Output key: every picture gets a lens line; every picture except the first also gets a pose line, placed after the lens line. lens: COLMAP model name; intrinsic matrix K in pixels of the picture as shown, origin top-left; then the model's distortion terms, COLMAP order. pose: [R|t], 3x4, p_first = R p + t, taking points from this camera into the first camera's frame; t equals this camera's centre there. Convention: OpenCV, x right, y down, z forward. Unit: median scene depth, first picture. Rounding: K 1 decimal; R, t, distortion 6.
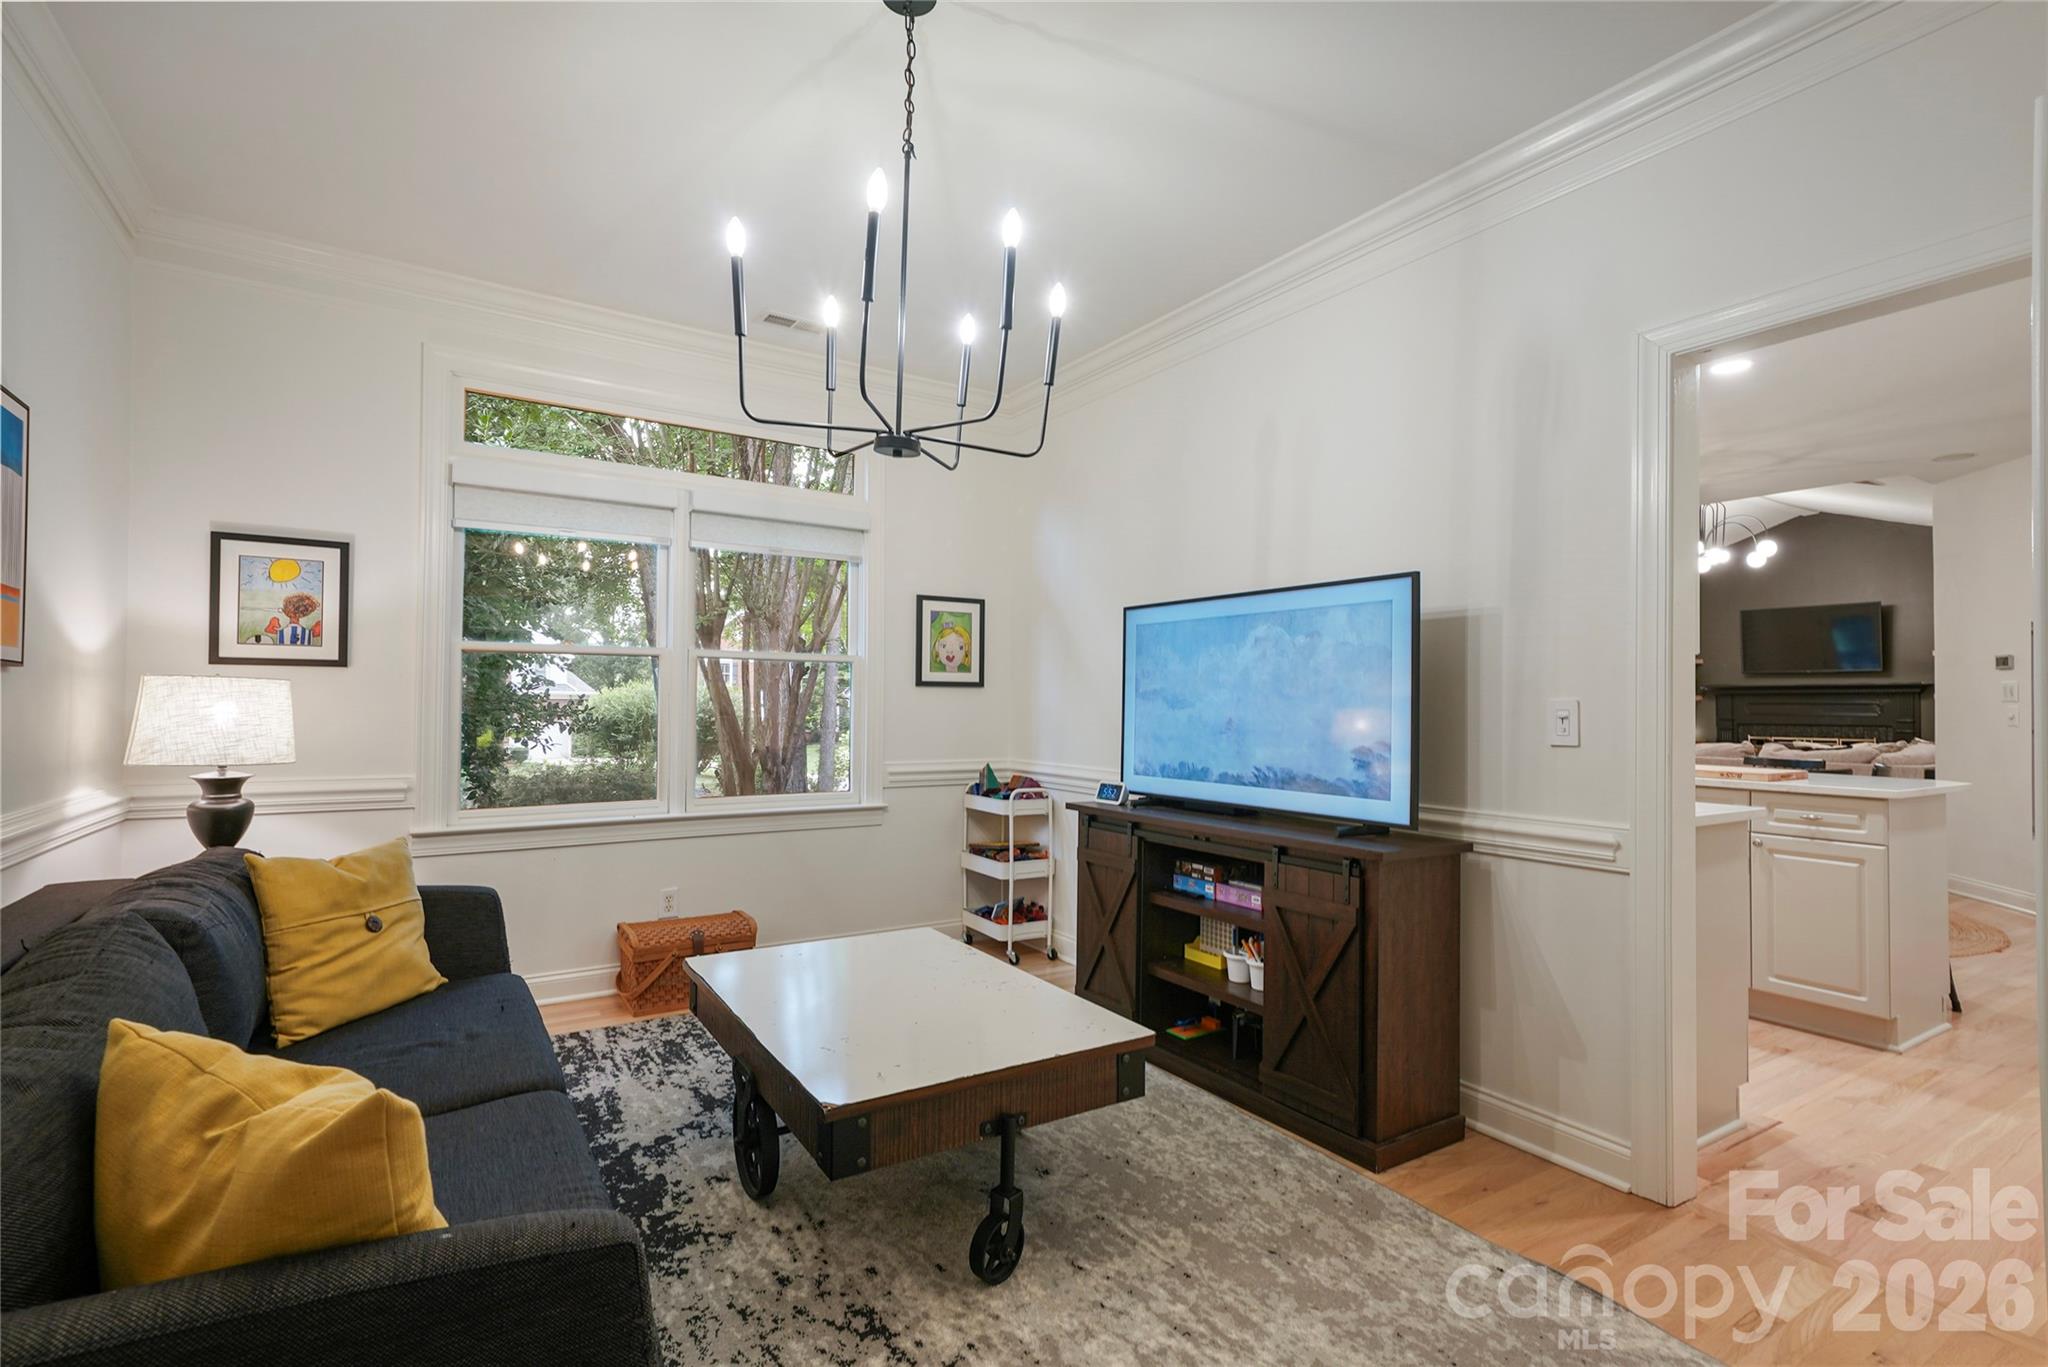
lens RADIAL K [[929.2, 0, 1058.2], [0, 929.2, 690.0], [0, 0, 1]] dist [0.017311, 0.000138]
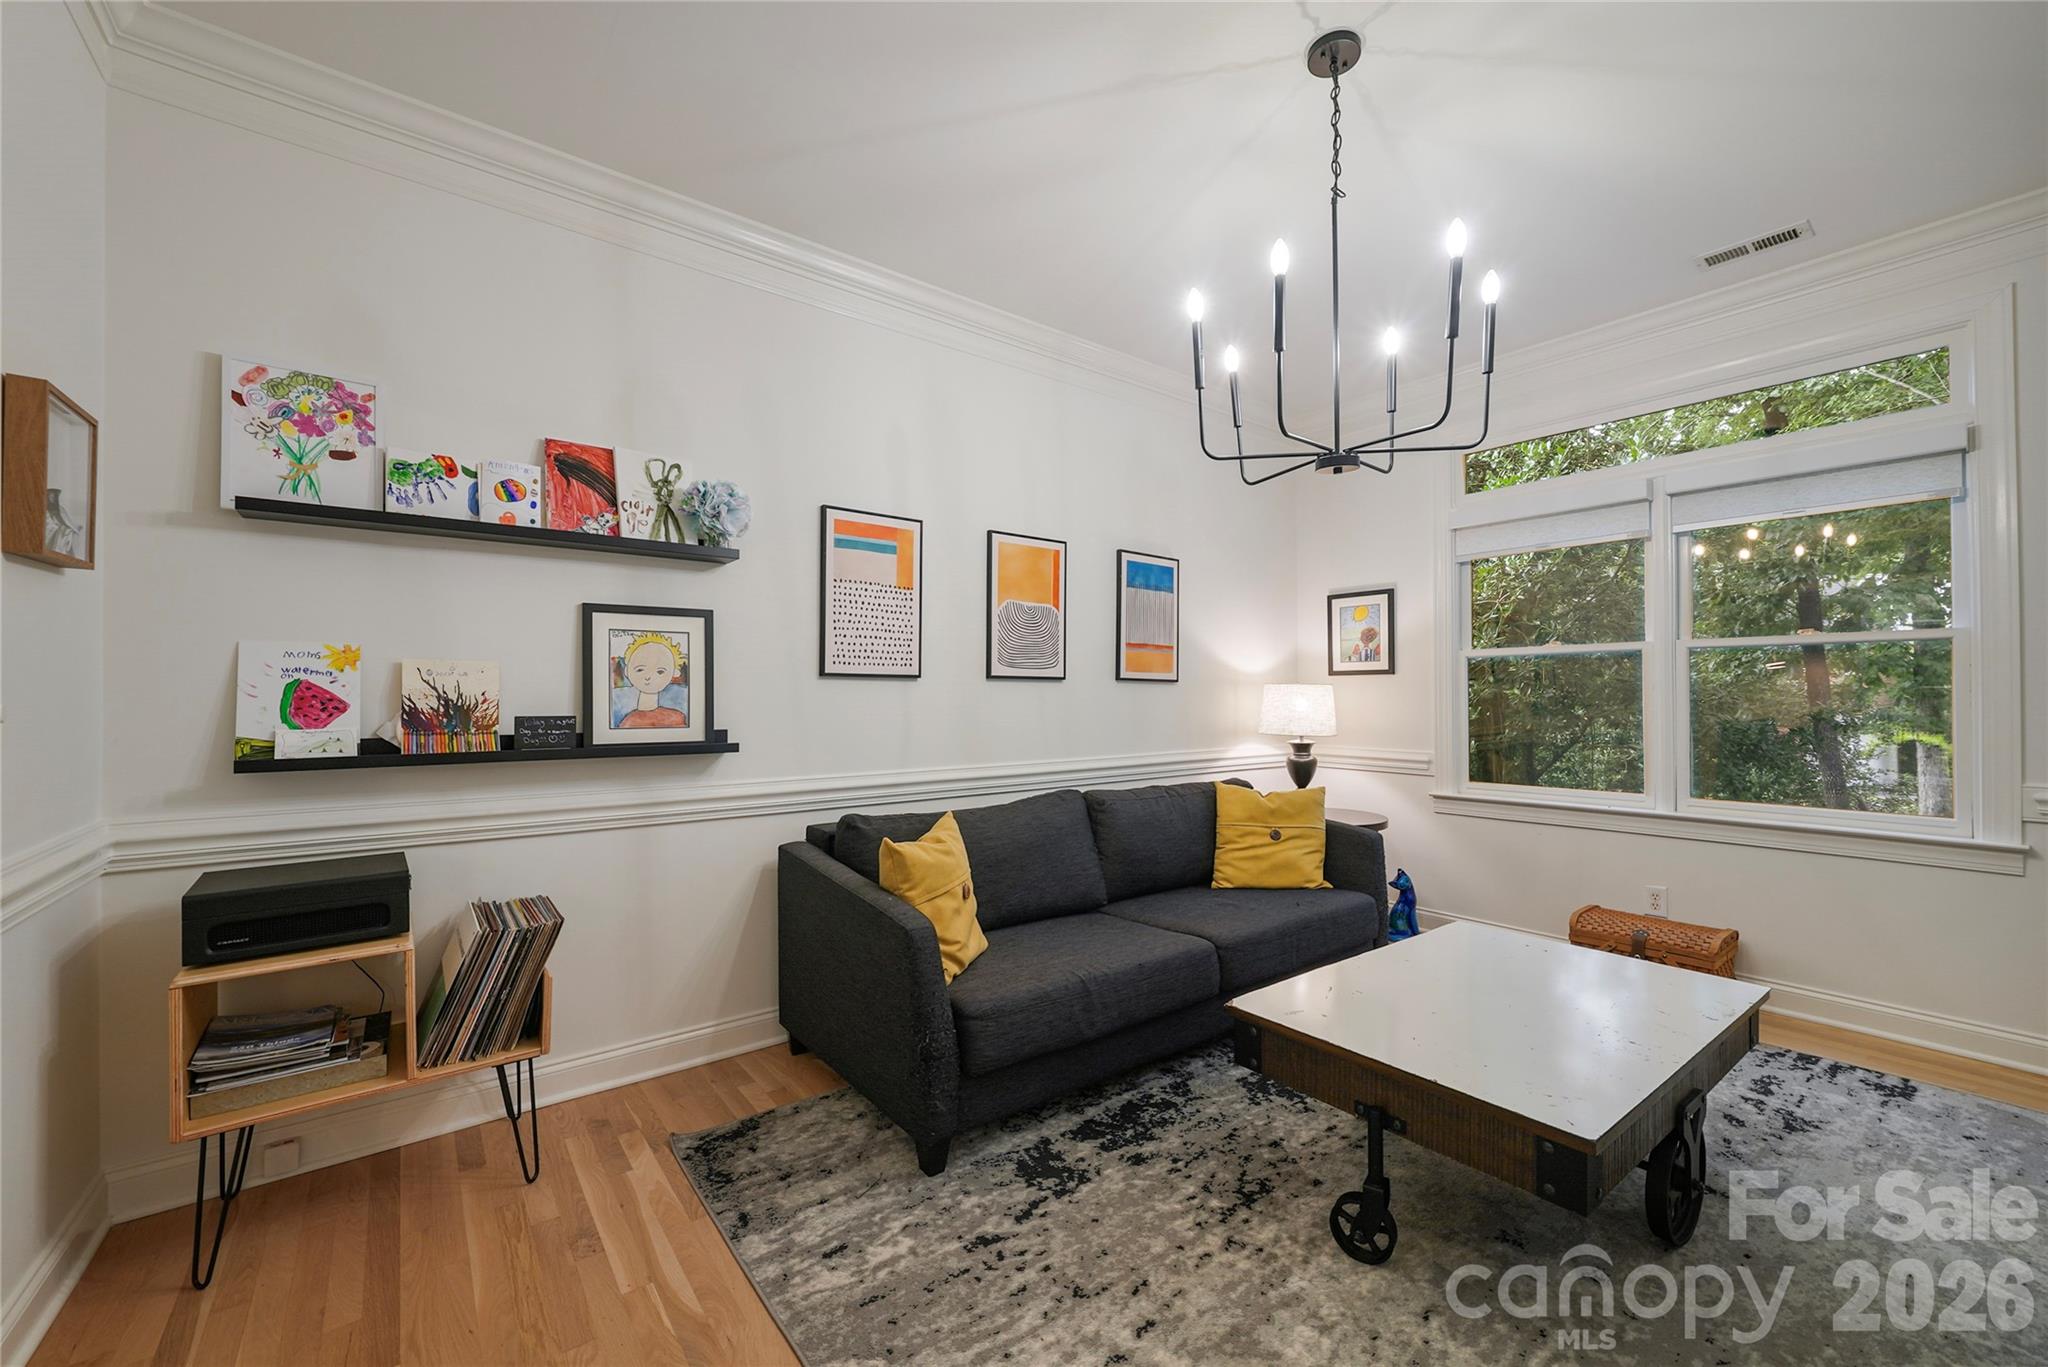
lens RADIAL K [[805.6, 0, 1016.5], [0, 805.6, 688.0], [0, 0, 1]] dist [-0.009019, 0.000329]
pose [[0.085739, -0.019727, -0.996122, 0.520600], [0.017516, 0.999679, -0.018290, 0.011474], [0.996164, -0.015880, 0.086057, 0.370586]]
